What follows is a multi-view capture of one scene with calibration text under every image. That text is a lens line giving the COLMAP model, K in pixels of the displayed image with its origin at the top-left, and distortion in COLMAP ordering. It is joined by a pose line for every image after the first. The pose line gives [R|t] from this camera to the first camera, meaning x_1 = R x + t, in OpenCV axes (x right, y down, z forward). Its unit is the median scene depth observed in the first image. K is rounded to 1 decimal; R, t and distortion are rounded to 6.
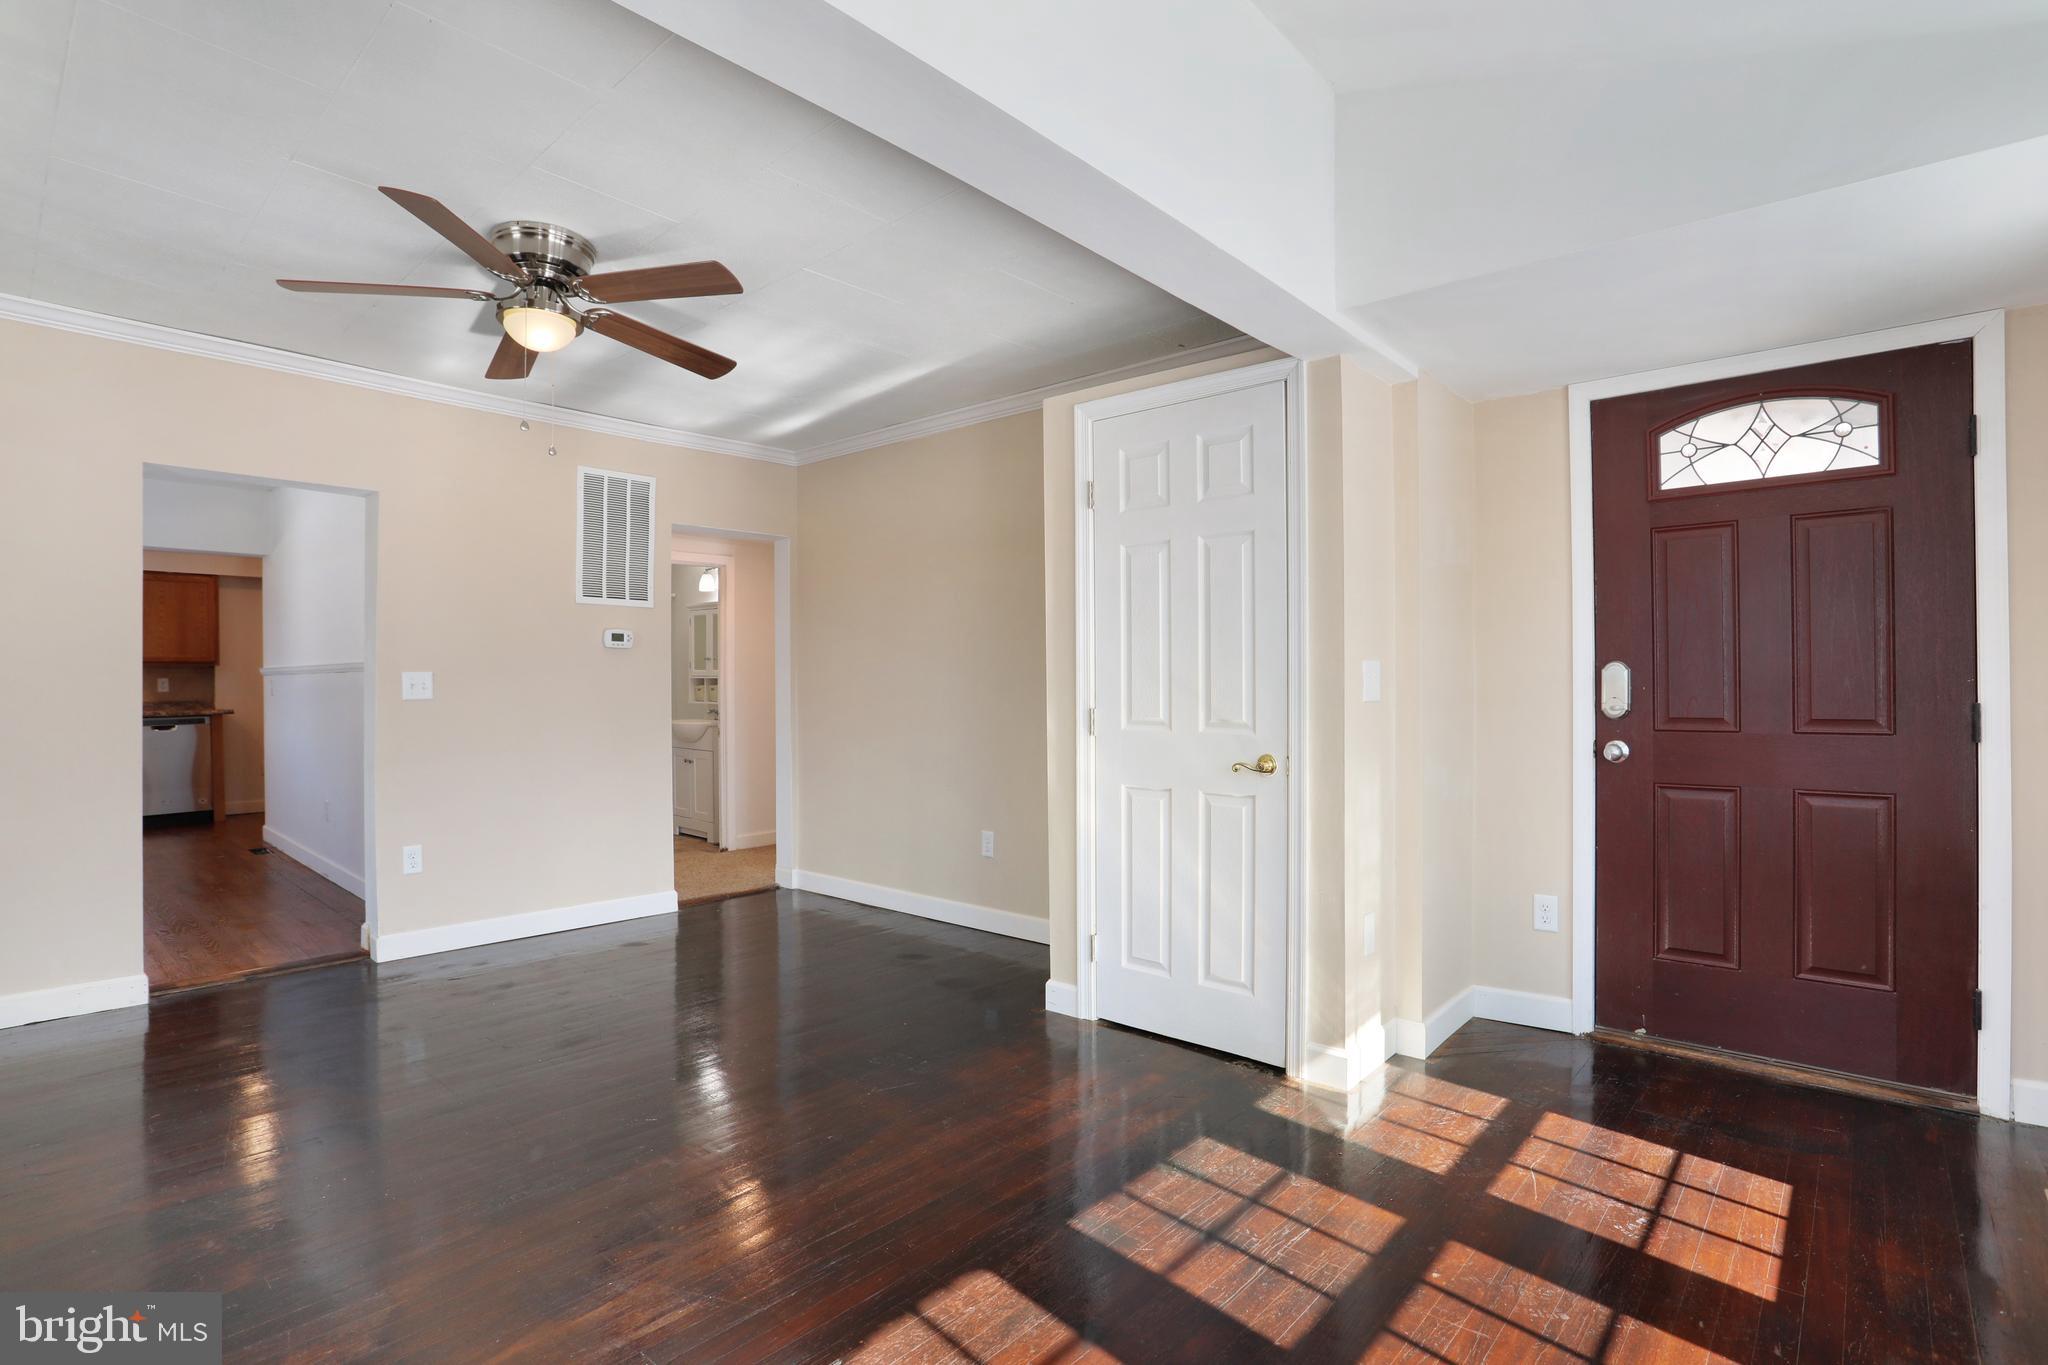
lens RADIAL K [[1006.4, 0, 1031.8], [0, 1006.4, 685.7], [0, 0, 1]] dist [-0.031488, 0.002591]
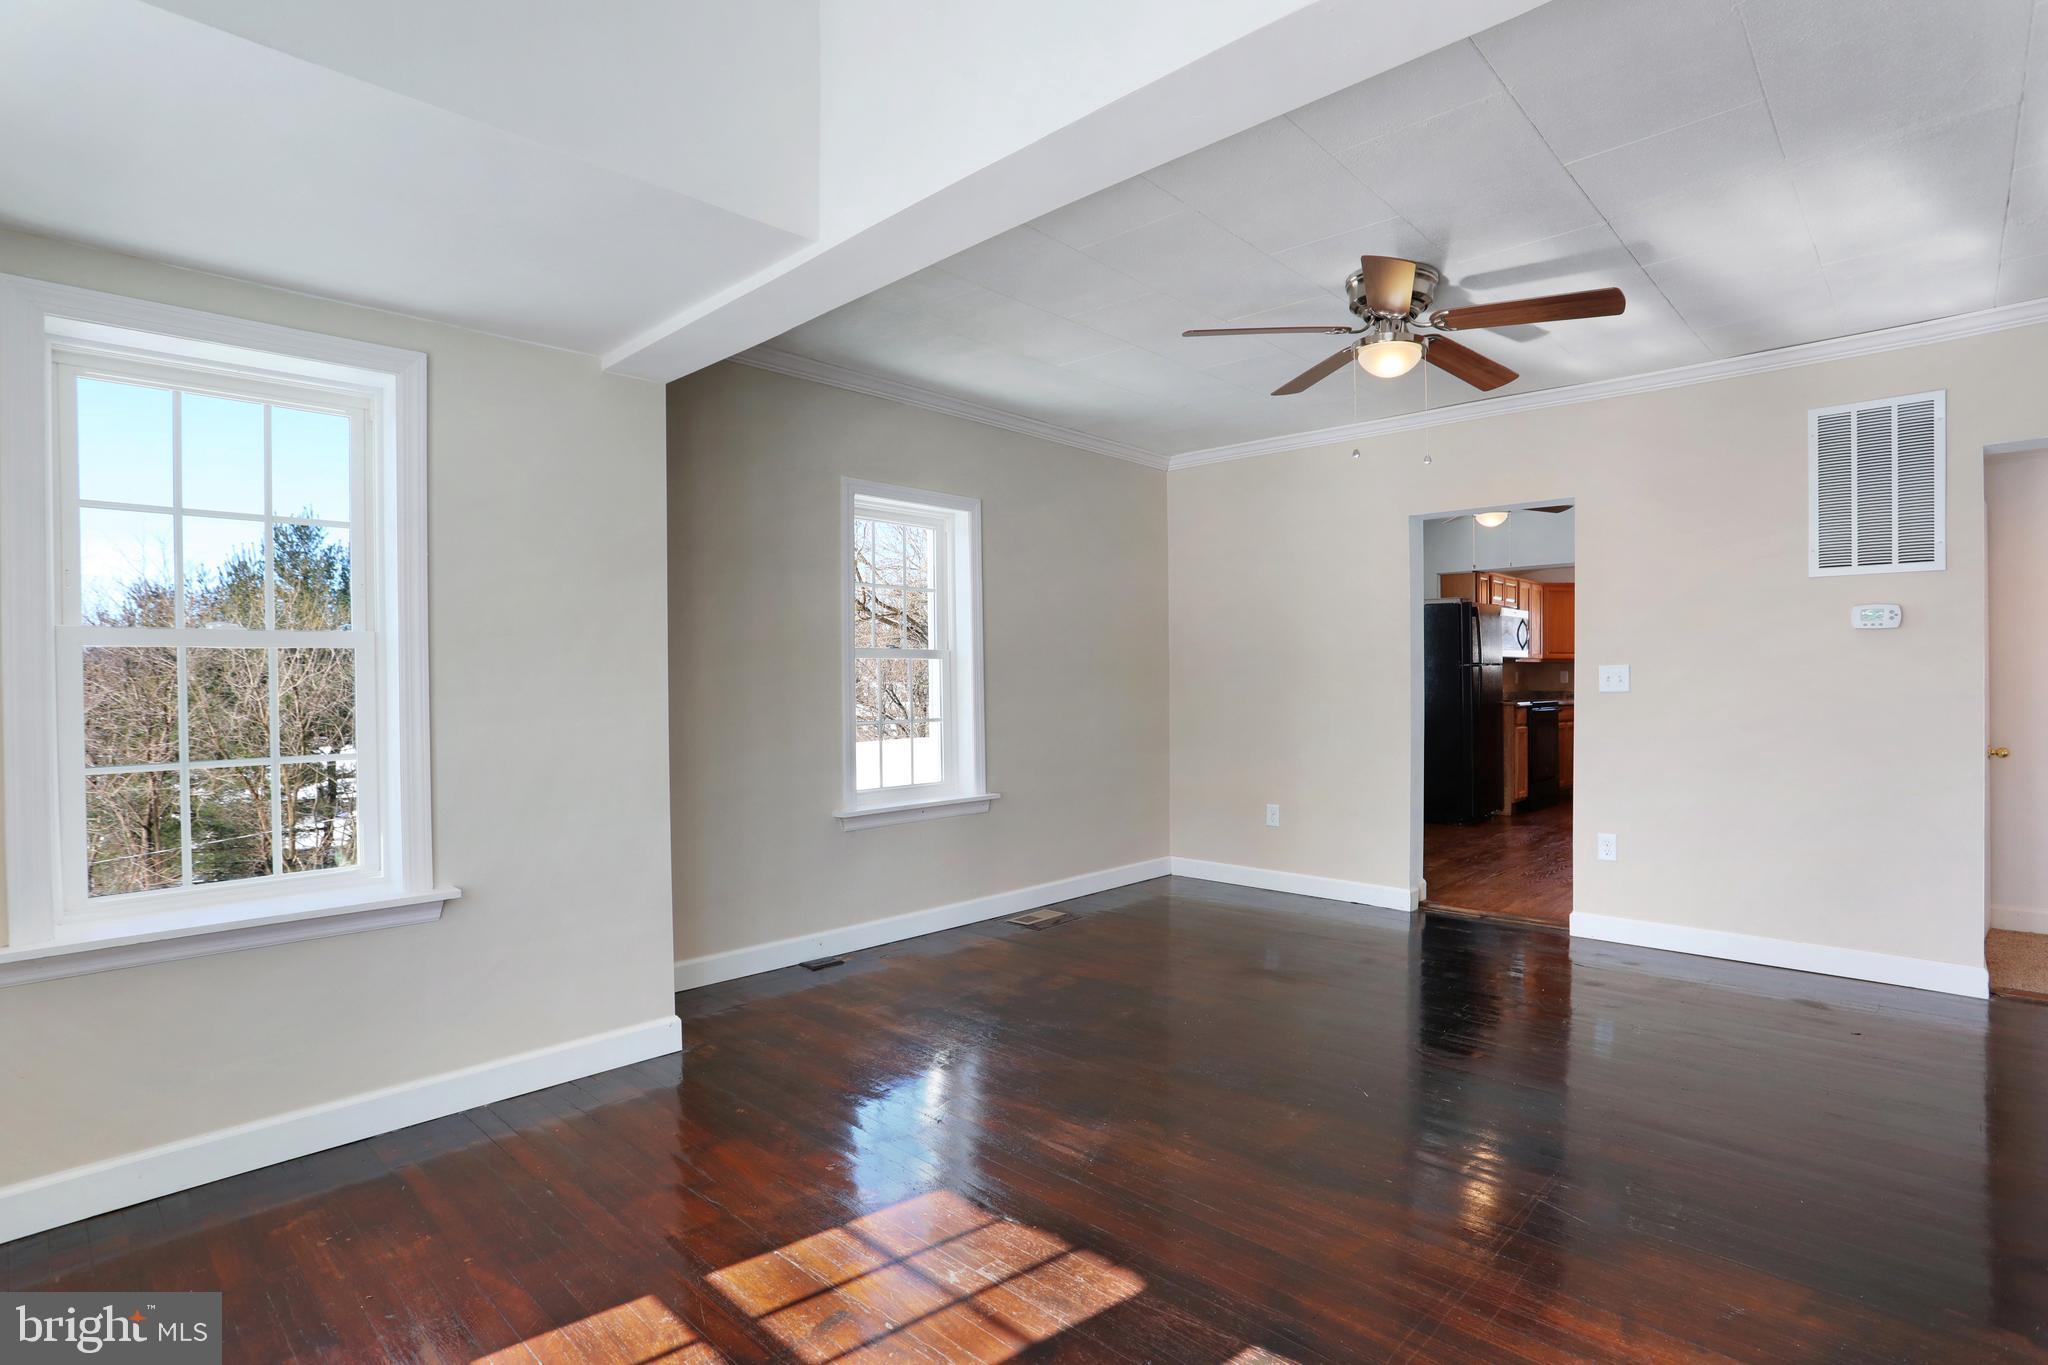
lens RADIAL K [[1006.4, 0, 1021.8], [0, 1006.4, 679.7], [0, 0, 1]] dist [-0.031488, 0.002591]
pose [[-0.039482, -0.001394, -0.999219, 0.555910], [0.004255, 0.999990, -0.001564, 0.000108], [0.999211, -0.004313, -0.039476, 0.555634]]
